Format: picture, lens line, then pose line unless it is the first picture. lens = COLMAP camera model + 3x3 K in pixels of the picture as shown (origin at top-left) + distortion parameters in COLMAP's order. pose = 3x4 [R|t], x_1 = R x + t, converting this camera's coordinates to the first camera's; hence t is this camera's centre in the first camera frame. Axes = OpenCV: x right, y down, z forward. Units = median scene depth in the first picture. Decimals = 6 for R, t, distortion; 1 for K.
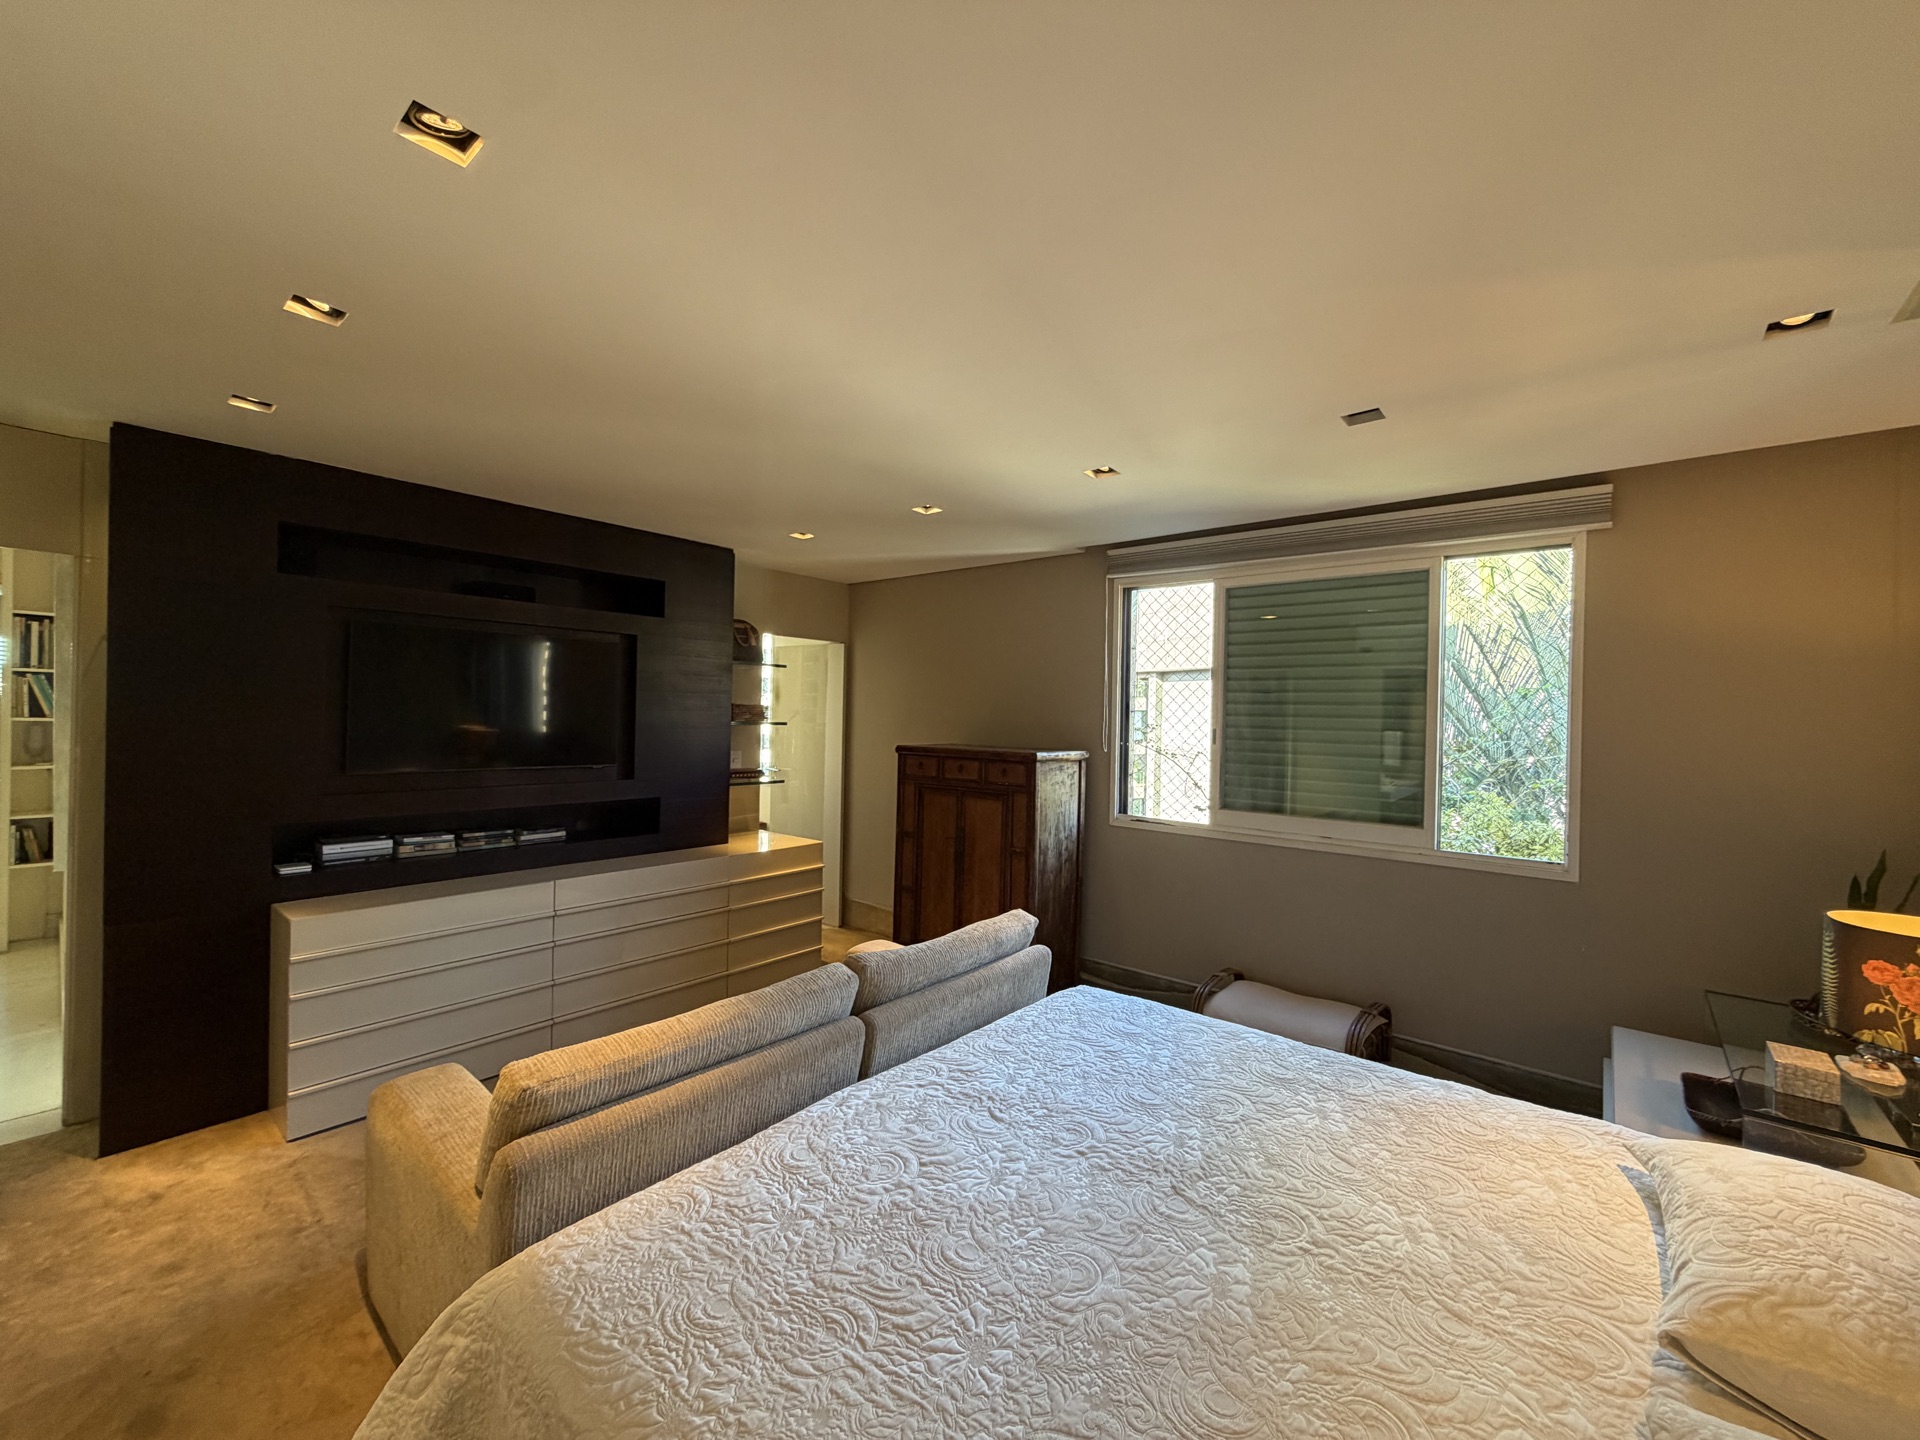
lens RADIAL K [[769.4, 0, 951.8], [0, 769.4, 717.9], [0, 0, 1]] dist [0.000424, -0.000120]
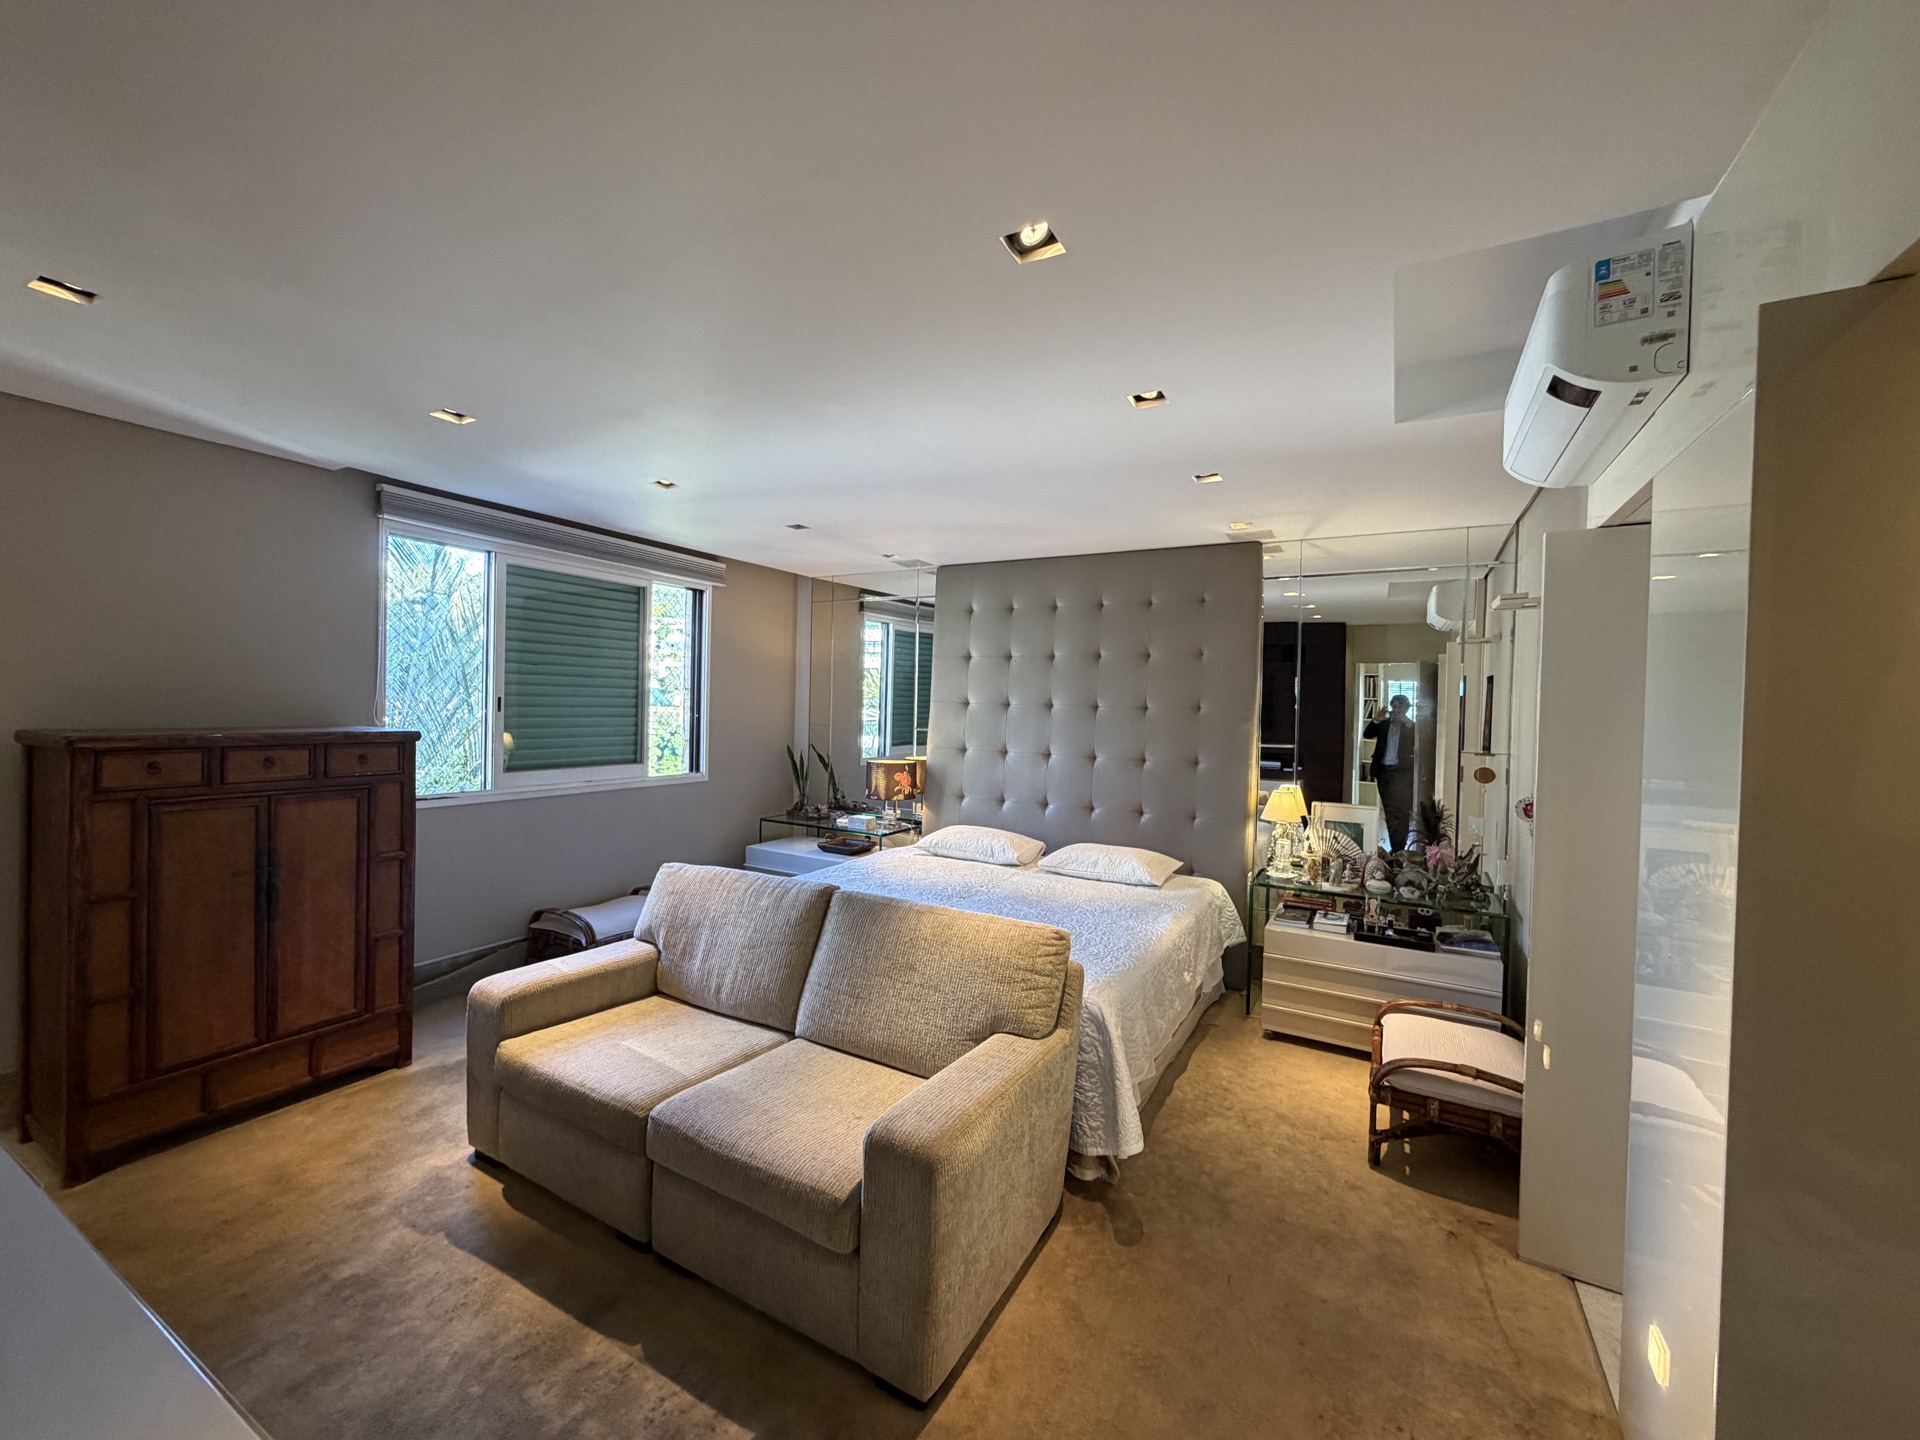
lens RADIAL K [[769.4, 0, 951.8], [0, 769.4, 717.9], [0, 0, 1]] dist [0.000424, -0.000120]
pose [[-0.173982, -0.041919, 0.983856, -0.780376], [-0.019370, 0.999046, 0.039141, -0.010143], [-0.984558, -0.012247, -0.174628, 0.570183]]
